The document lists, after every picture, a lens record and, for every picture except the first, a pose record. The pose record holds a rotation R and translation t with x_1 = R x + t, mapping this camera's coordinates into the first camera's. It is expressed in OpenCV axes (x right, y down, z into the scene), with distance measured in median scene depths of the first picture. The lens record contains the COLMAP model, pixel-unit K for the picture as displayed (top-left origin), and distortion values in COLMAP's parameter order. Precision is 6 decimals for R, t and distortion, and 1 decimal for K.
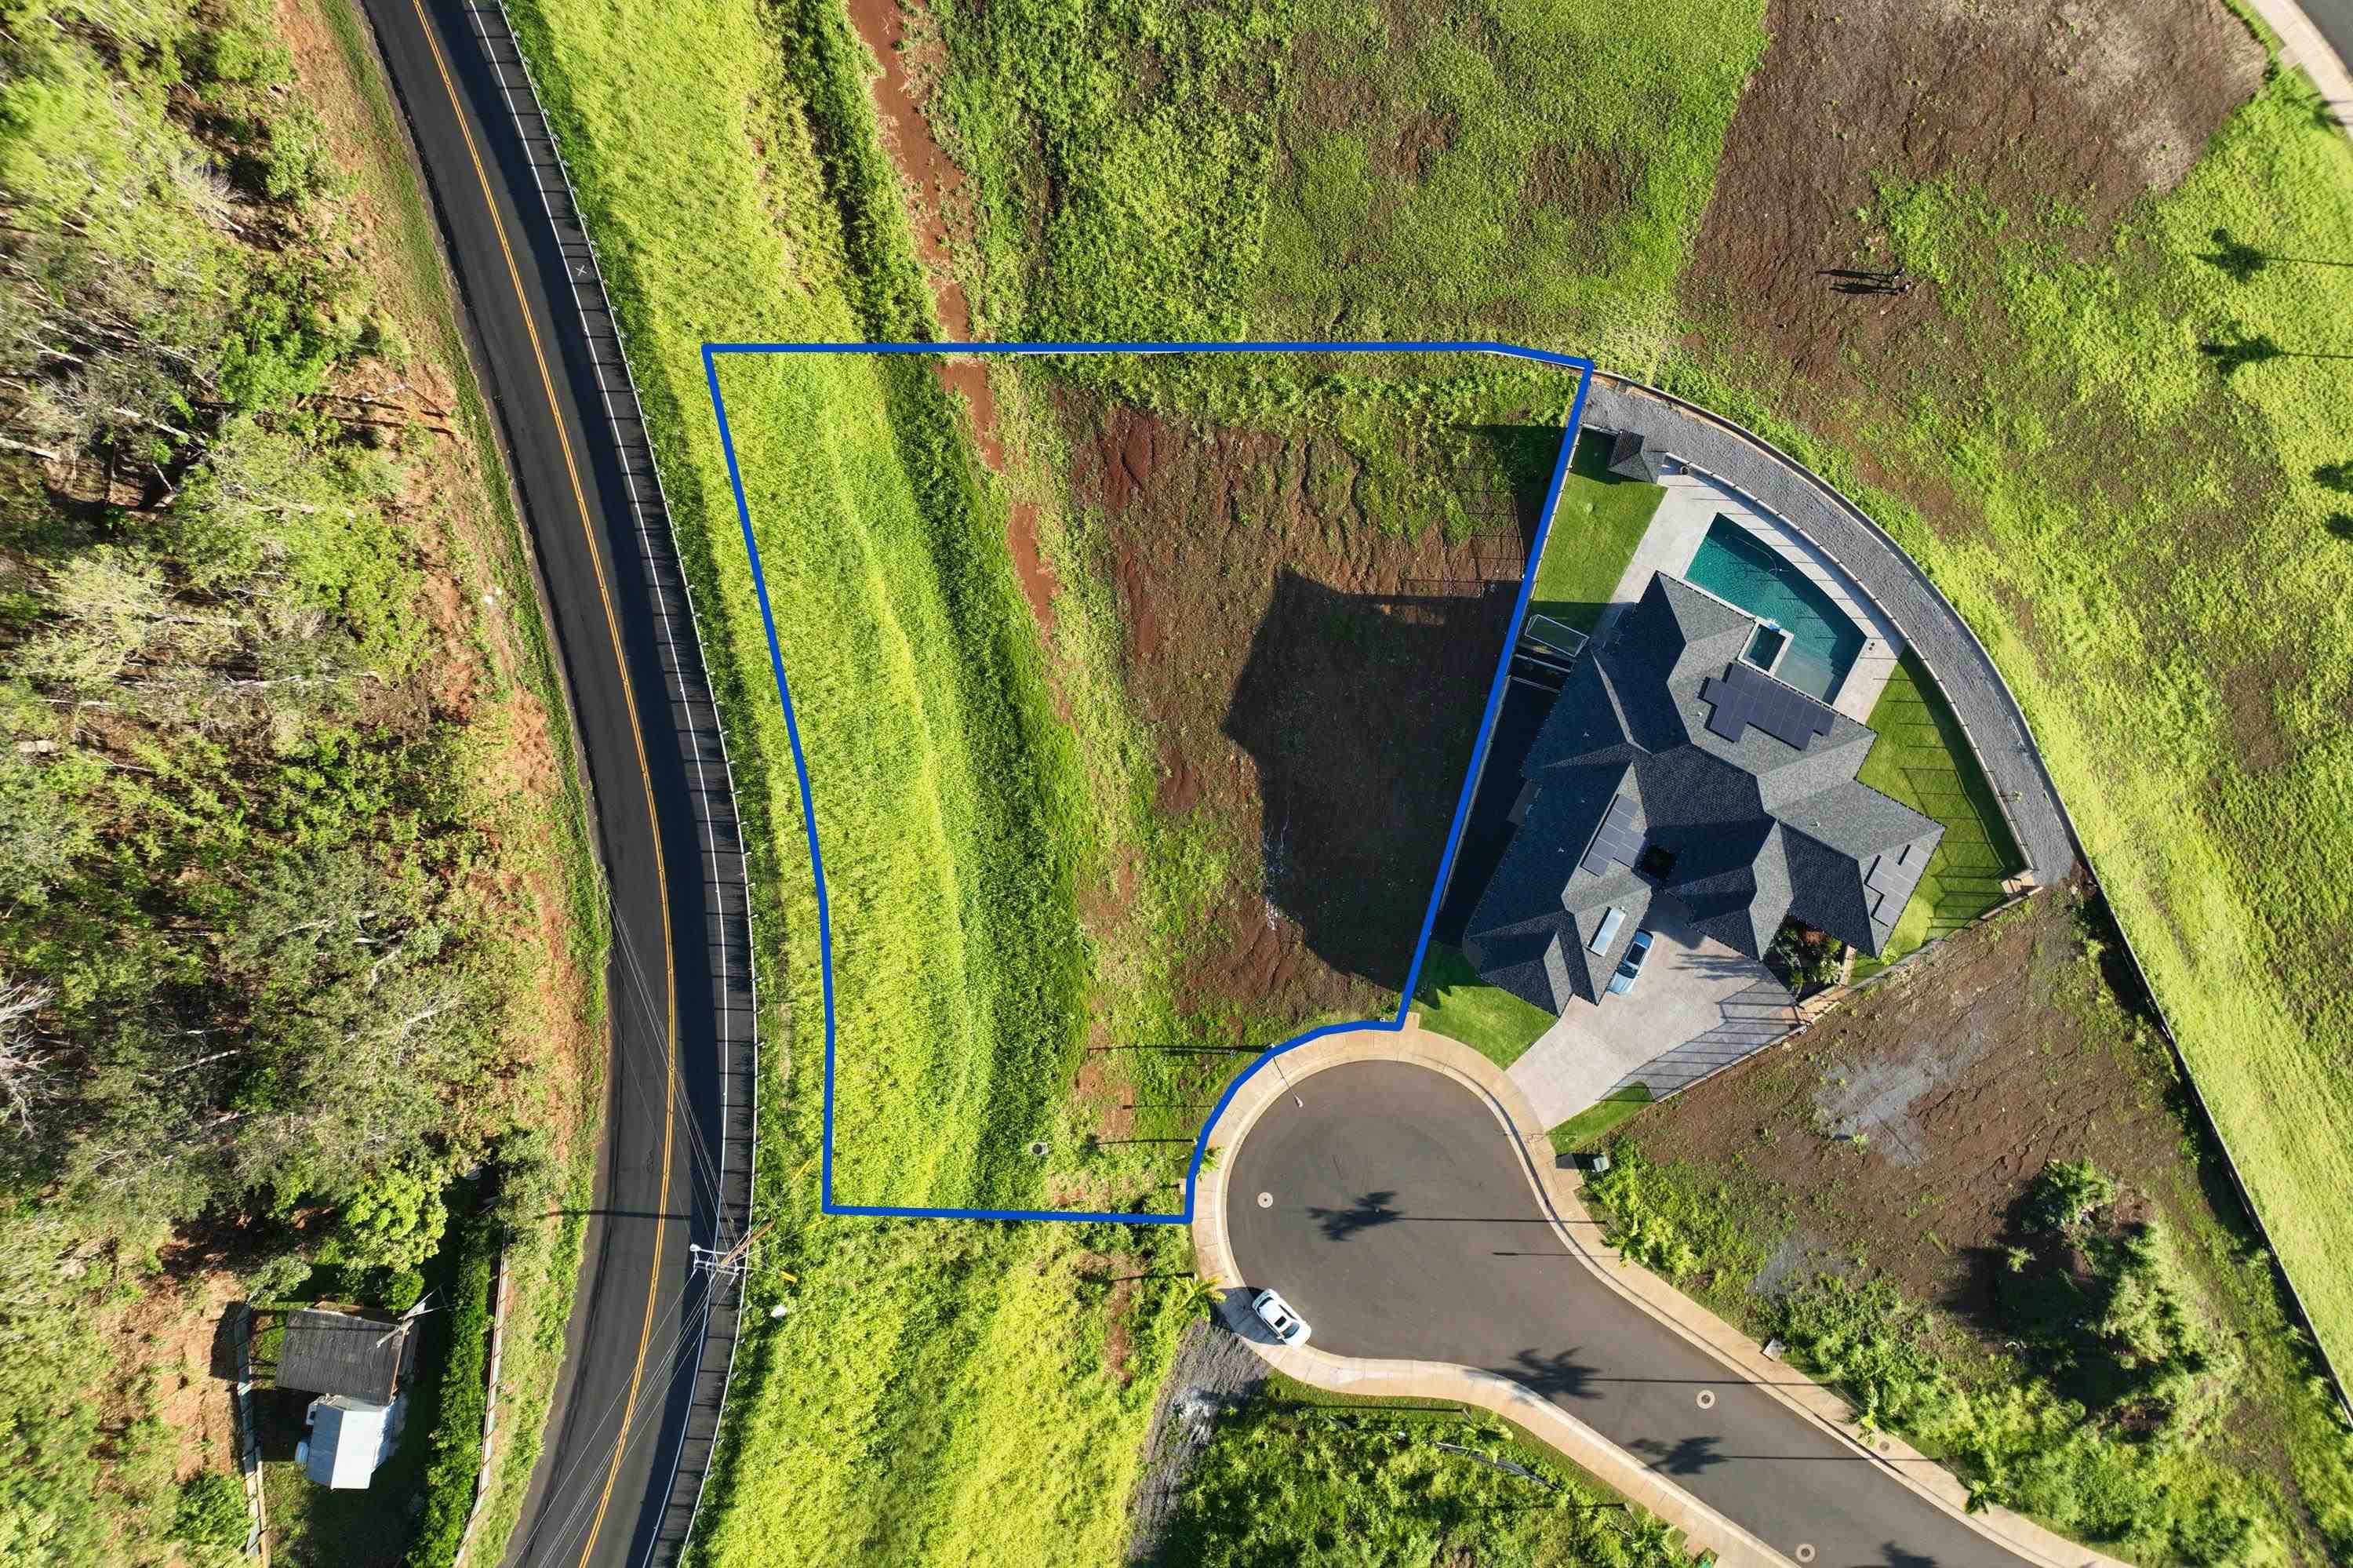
lens RADIAL K [[1662.3, 0, 1176.5], [0, 1662.3, 784.0], [0, 0, 1]] dist [0.008018, -0.001737]
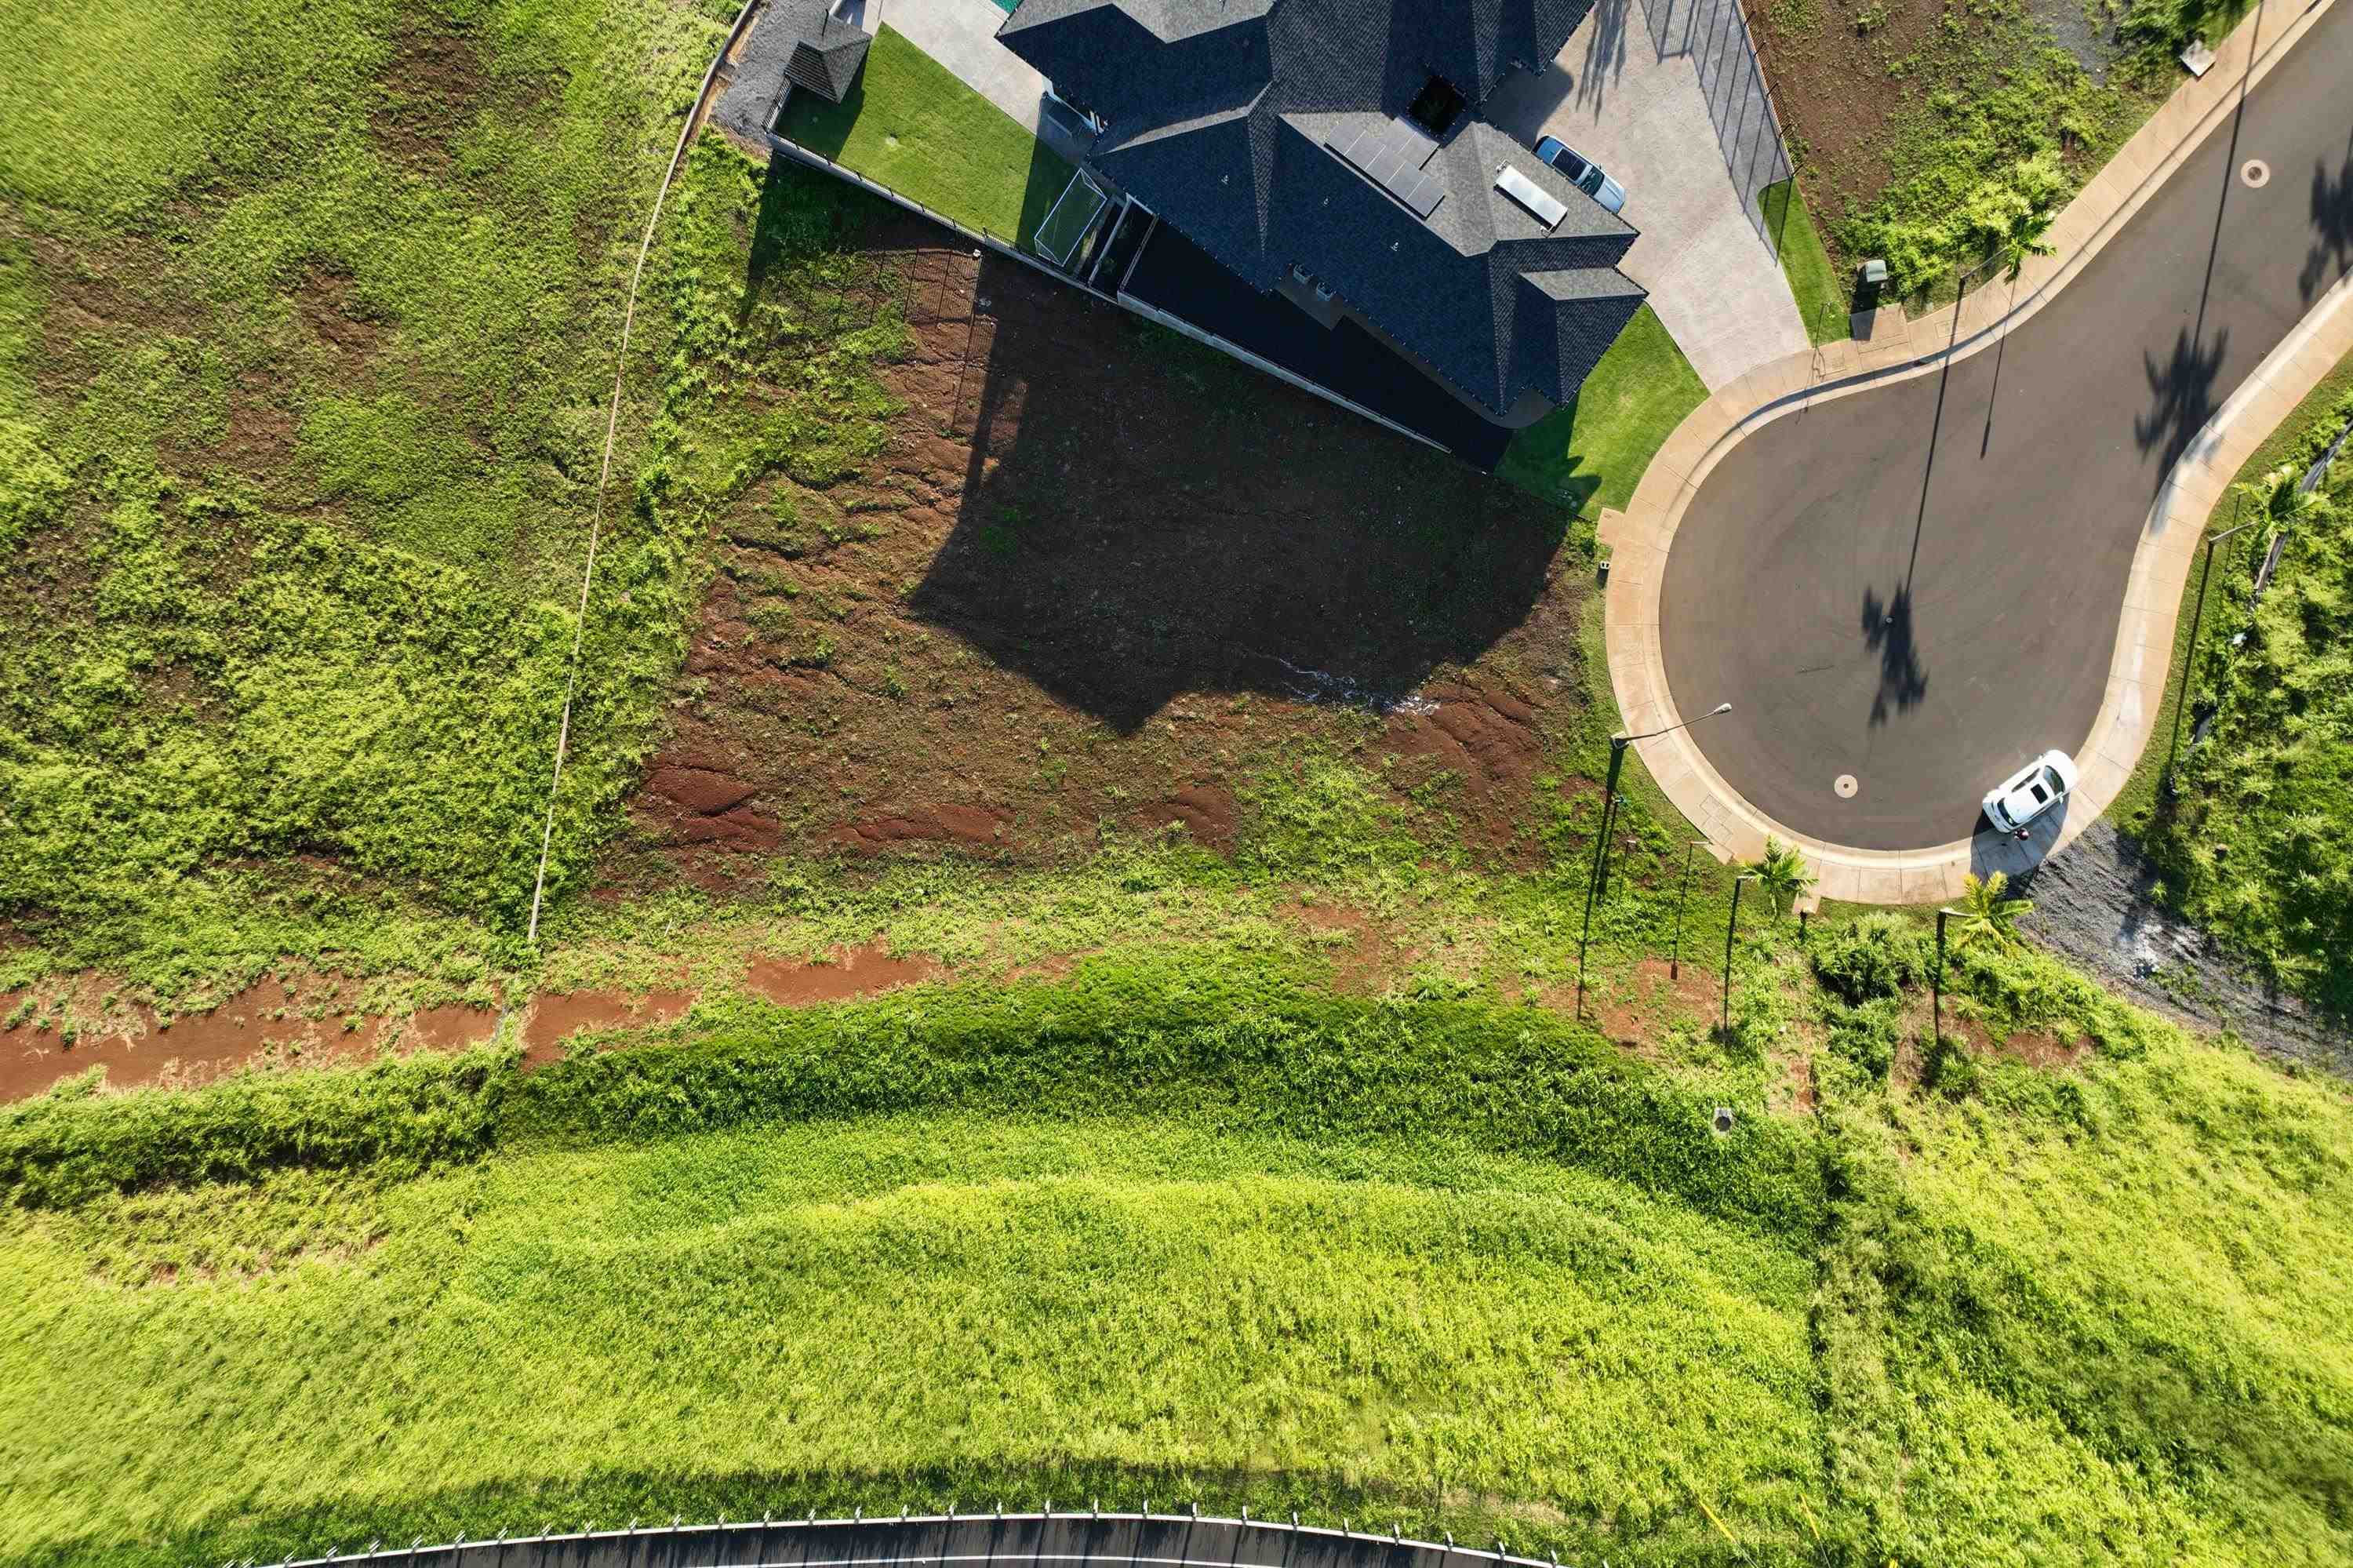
lens RADIAL K [[1656.8, 0, 1178.7], [0, 1656.8, 805.3], [0, 0, 1]] dist [-0.003538, 0.019158]
pose [[0.163812, -0.986491, 0.000732, 0.002508], [0.986444, 0.163796, -0.009980, -0.001233], [0.009725, 0.002357, 0.999950, 0.342418]]
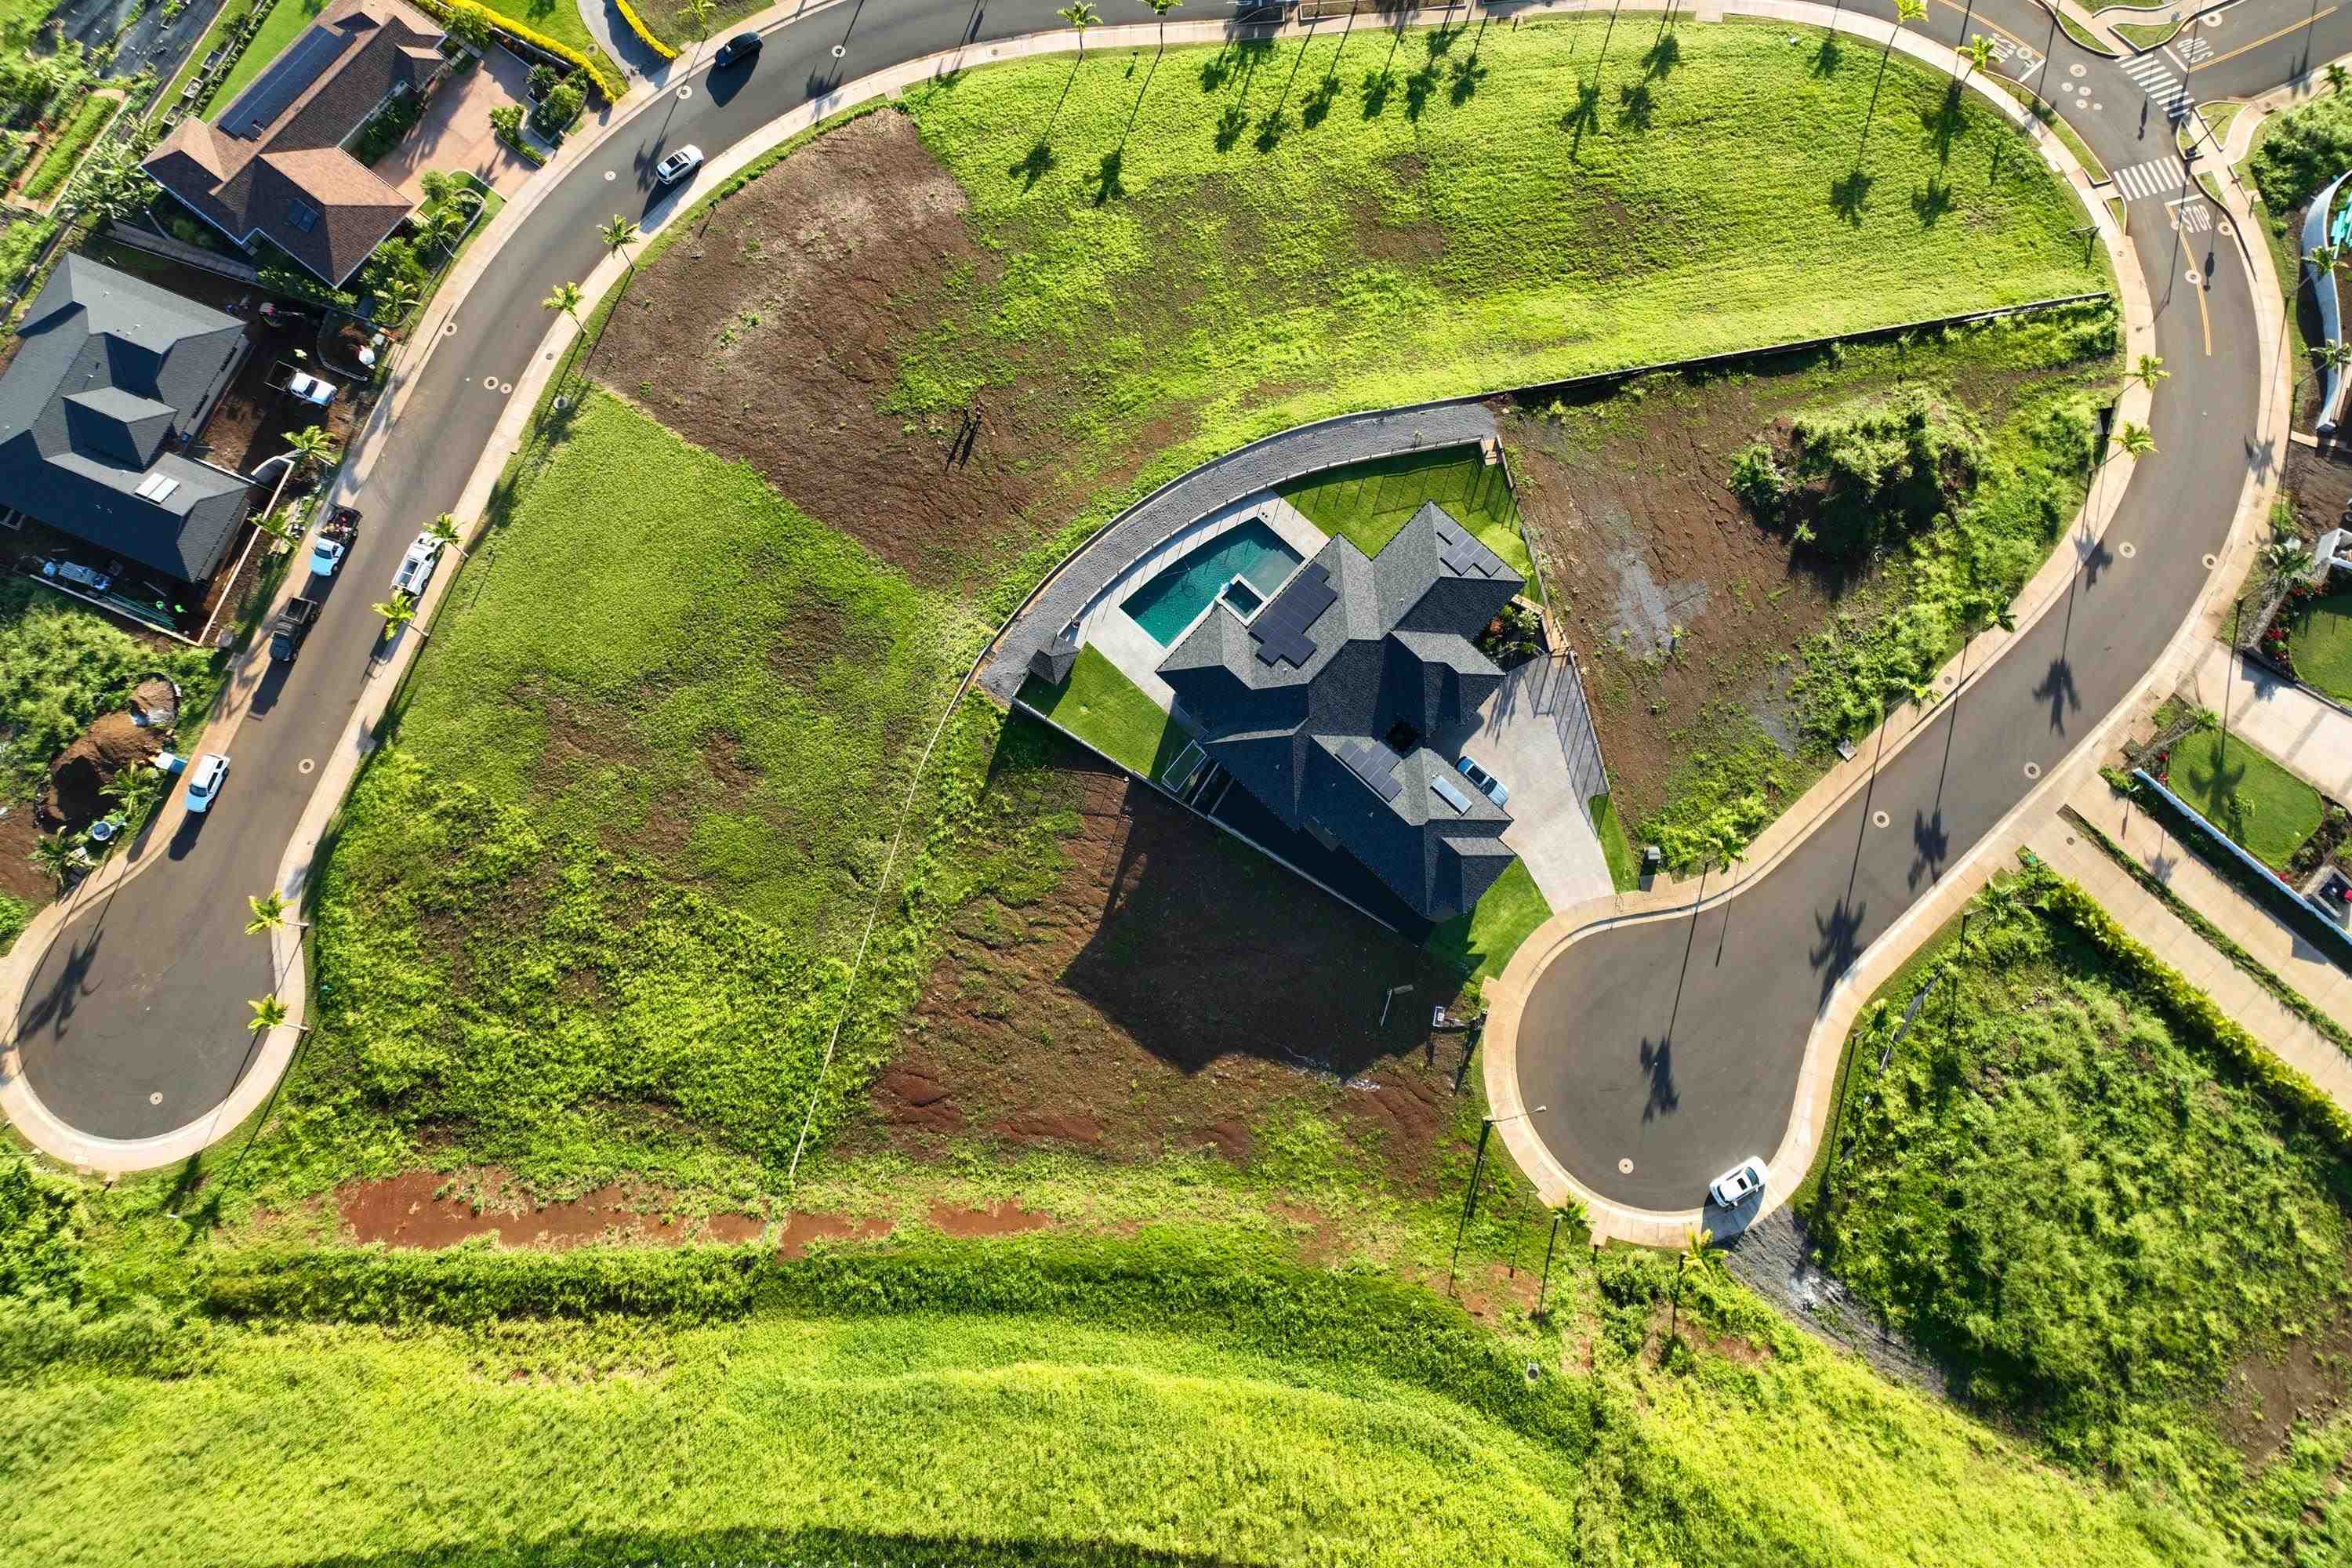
lens RADIAL K [[1719.7, 0, 1172.5], [0, 1719.7, 657.1], [0, 0, 1]] dist [0.010499, -0.012007]
pose [[0.267793, -0.929018, 0.255367, -0.002976], [0.963410, 0.255089, -0.082280, -0.020631], [0.011299, 0.268058, 0.963337, -0.146358]]
